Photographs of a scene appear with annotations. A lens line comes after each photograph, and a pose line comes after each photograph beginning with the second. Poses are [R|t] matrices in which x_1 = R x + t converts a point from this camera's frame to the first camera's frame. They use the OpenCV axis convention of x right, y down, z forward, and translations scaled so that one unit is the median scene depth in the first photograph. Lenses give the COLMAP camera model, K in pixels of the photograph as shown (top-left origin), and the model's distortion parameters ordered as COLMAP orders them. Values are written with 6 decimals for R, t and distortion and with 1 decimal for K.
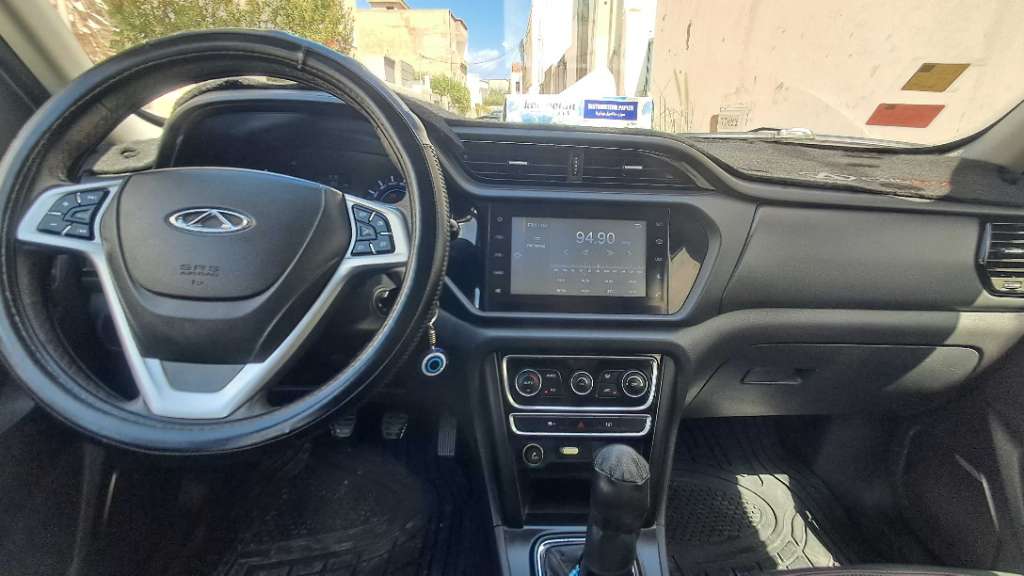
lens RADIAL K [[429.7, 0, 512.0], [0, 429.7, 288.0], [0, 0, 1]] dist [0.085616, -0.000036]
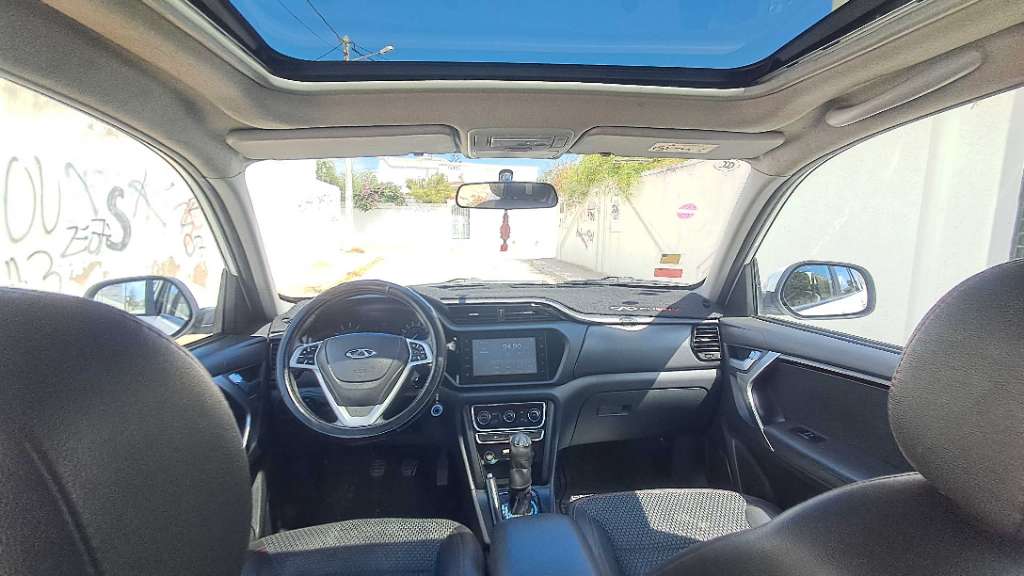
lens RADIAL K [[429.7, 0, 512.0], [0, 429.7, 288.0], [0, 0, 1]] dist [0.085616, -0.000036]
pose [[0.995394, -0.064020, 0.071358, 0.064525], [0.079035, 0.969295, -0.232854, 0.111125], [-0.054259, 0.237421, 0.969890, -1.233829]]
